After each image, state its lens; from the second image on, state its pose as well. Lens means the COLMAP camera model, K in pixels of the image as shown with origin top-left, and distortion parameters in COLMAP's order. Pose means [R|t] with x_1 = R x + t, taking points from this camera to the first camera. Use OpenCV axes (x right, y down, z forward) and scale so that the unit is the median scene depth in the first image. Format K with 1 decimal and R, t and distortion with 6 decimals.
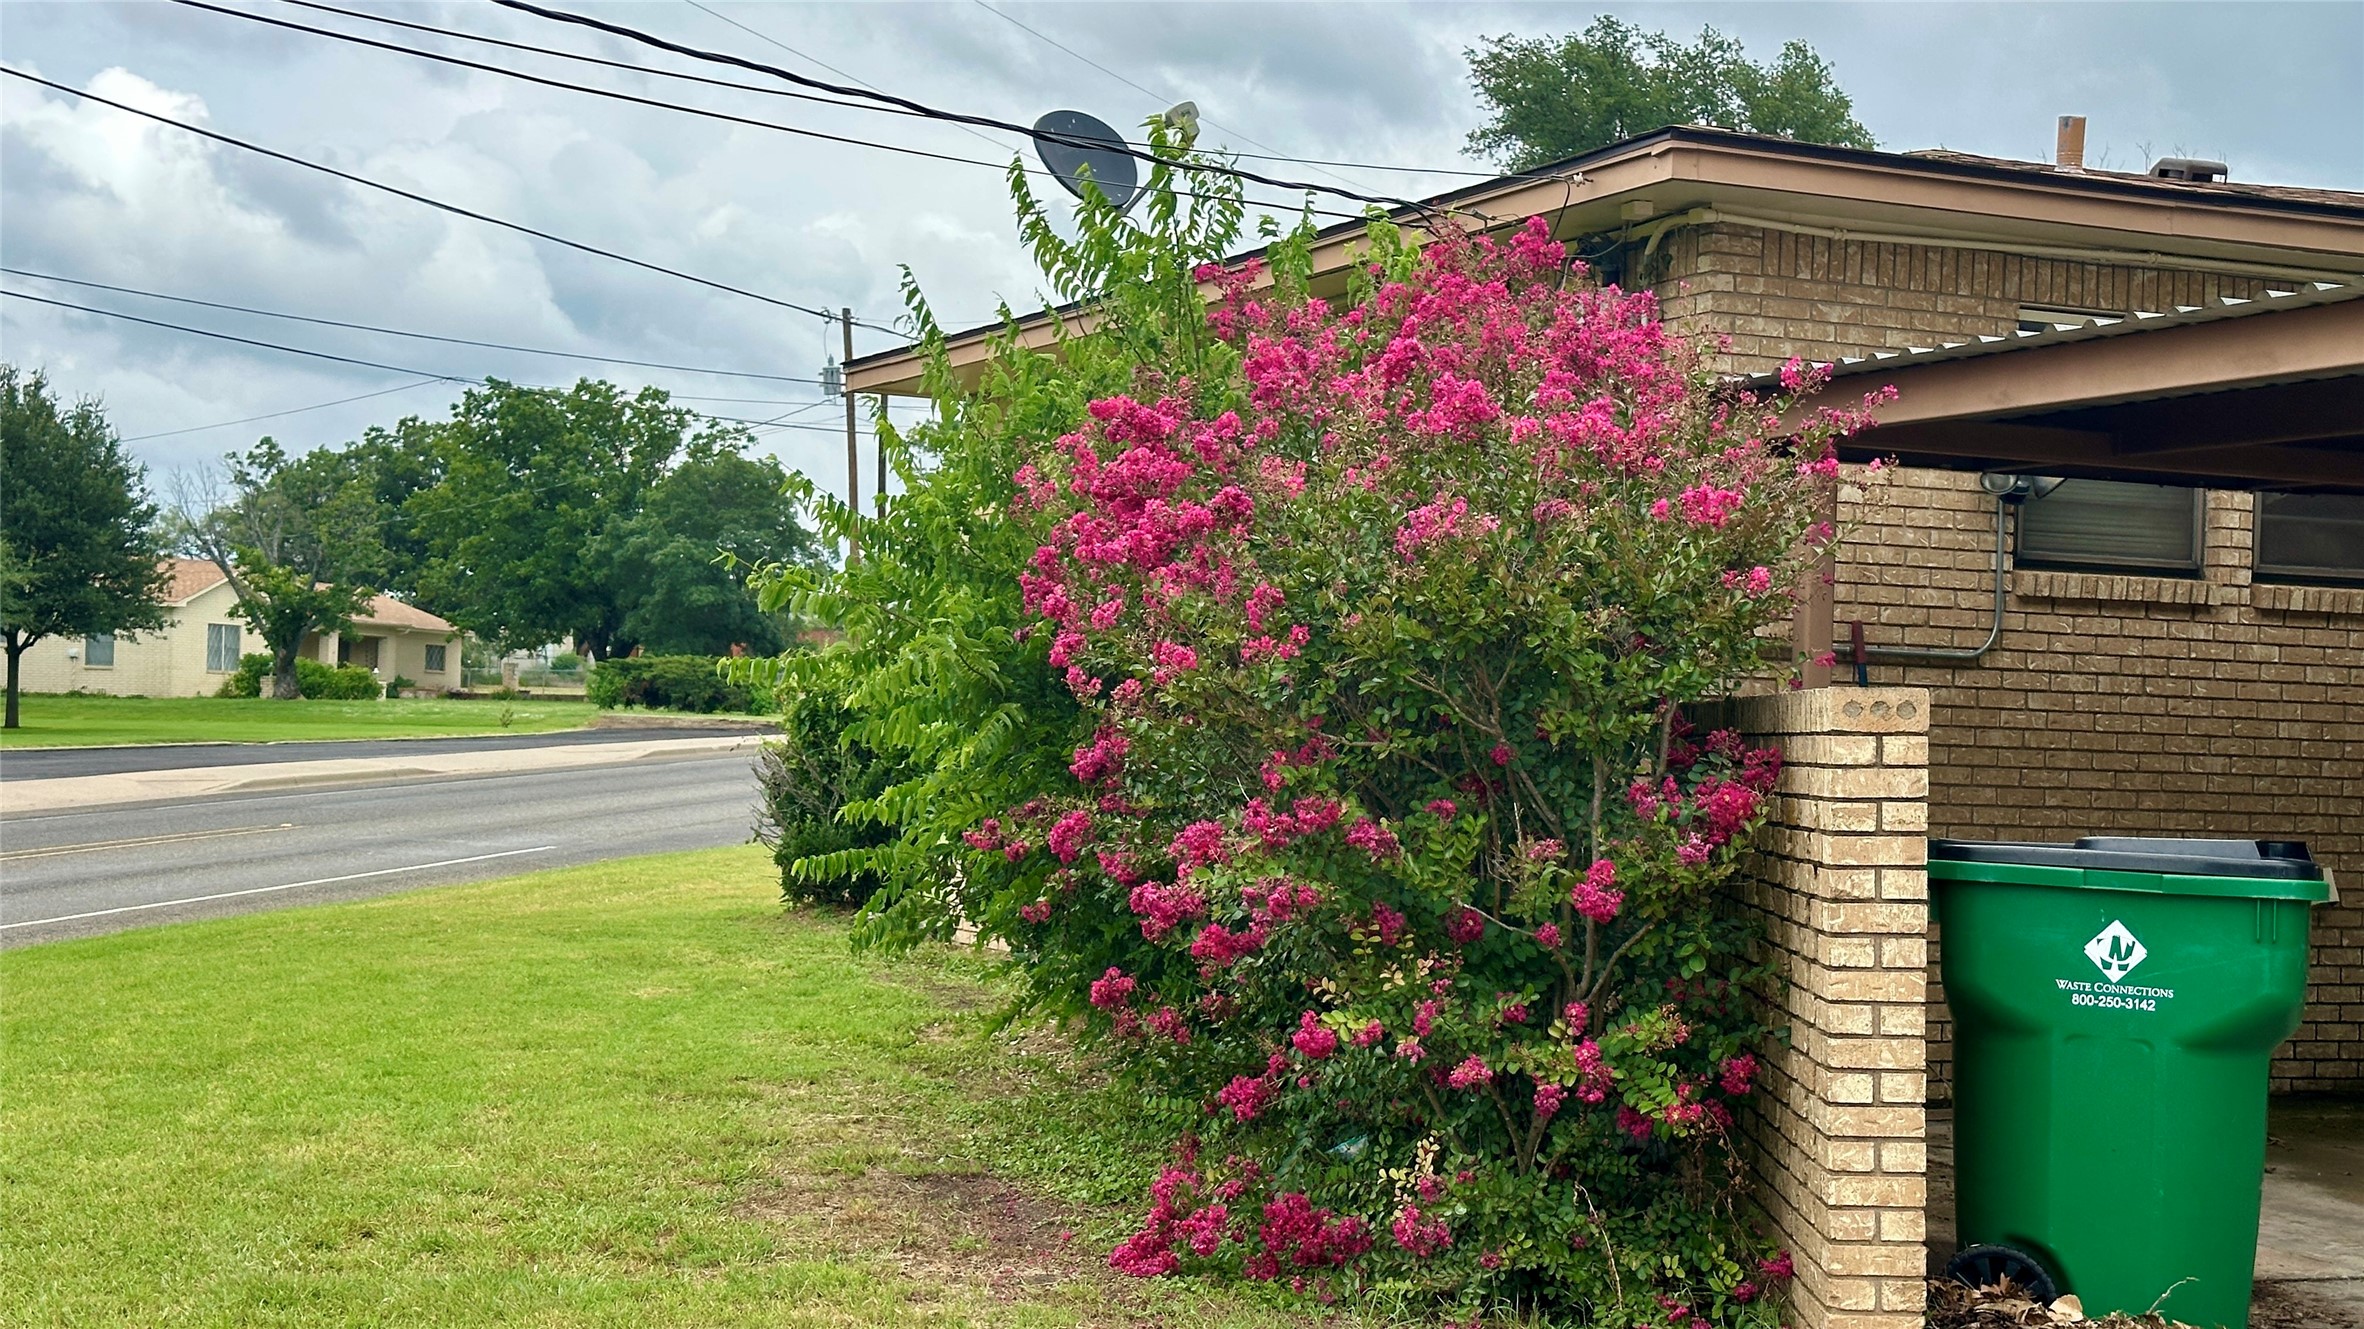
lens RADIAL K [[3260.1, 0, 1182.0], [0, 3260.1, 664.5], [0, 0, 1]] dist [0.010173, 0.010705]
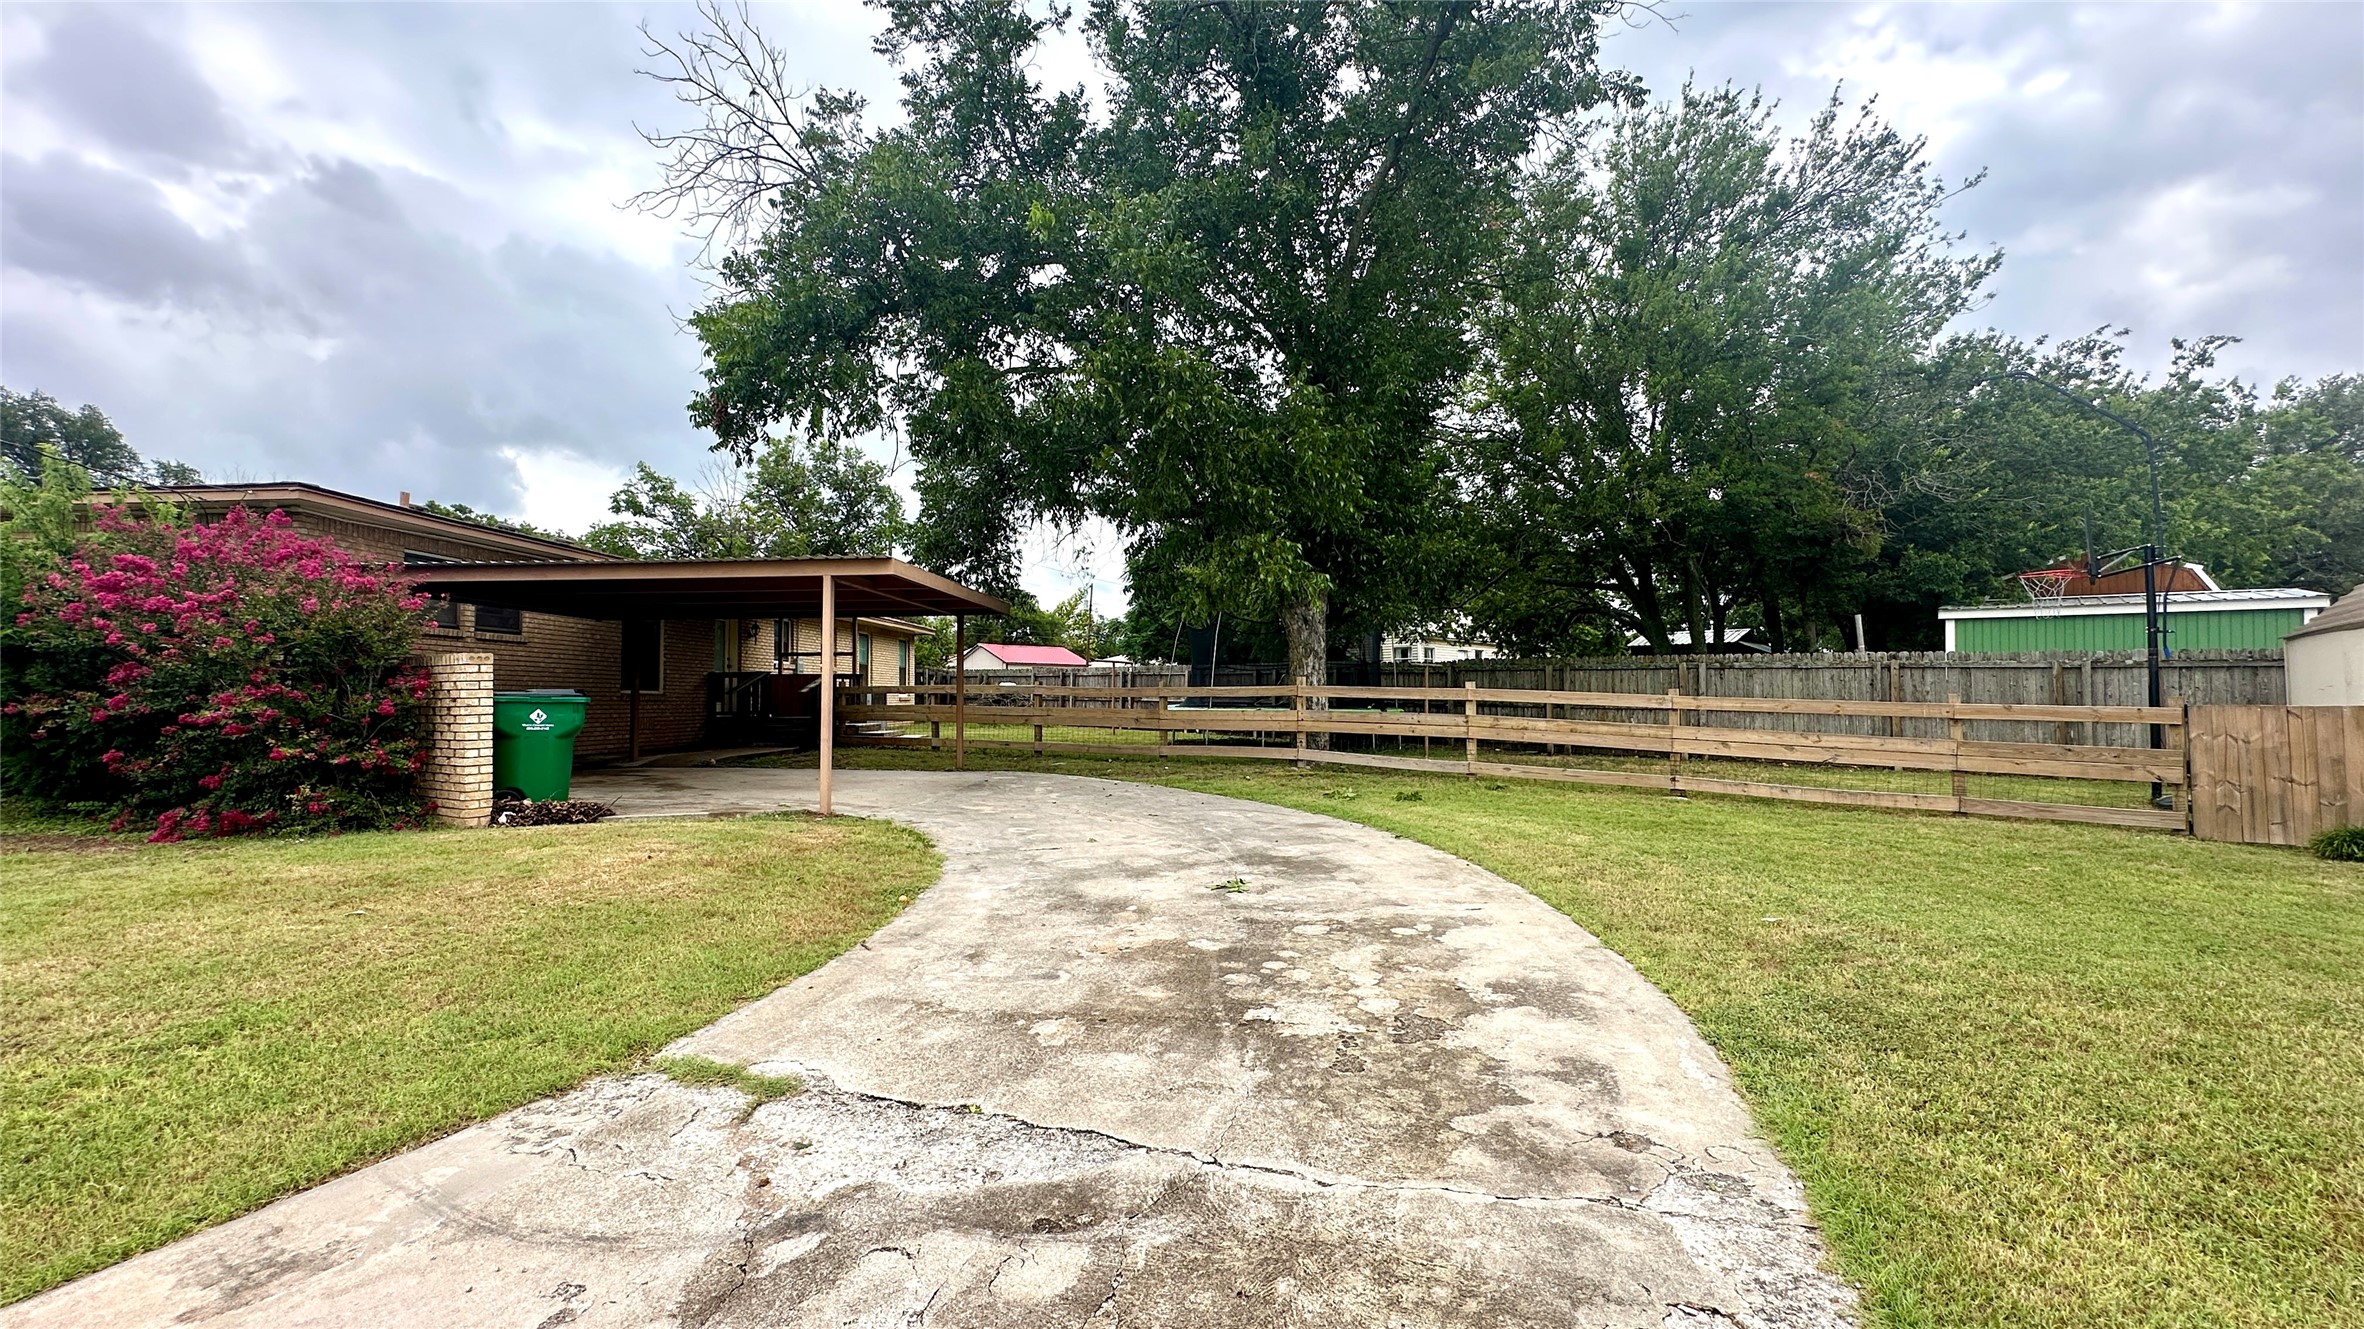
lens RADIAL K [[925.5, 0, 1182.0], [0, 925.5, 664.5], [0, 0, 1]] dist [0.000335, 0.000119]
pose [[0.452332, 0.000235, 0.891850, -0.395905], [-0.000516, 1.000000, -0.000001, 0.019745], [-0.891850, -0.000460, 0.452332, -0.276783]]
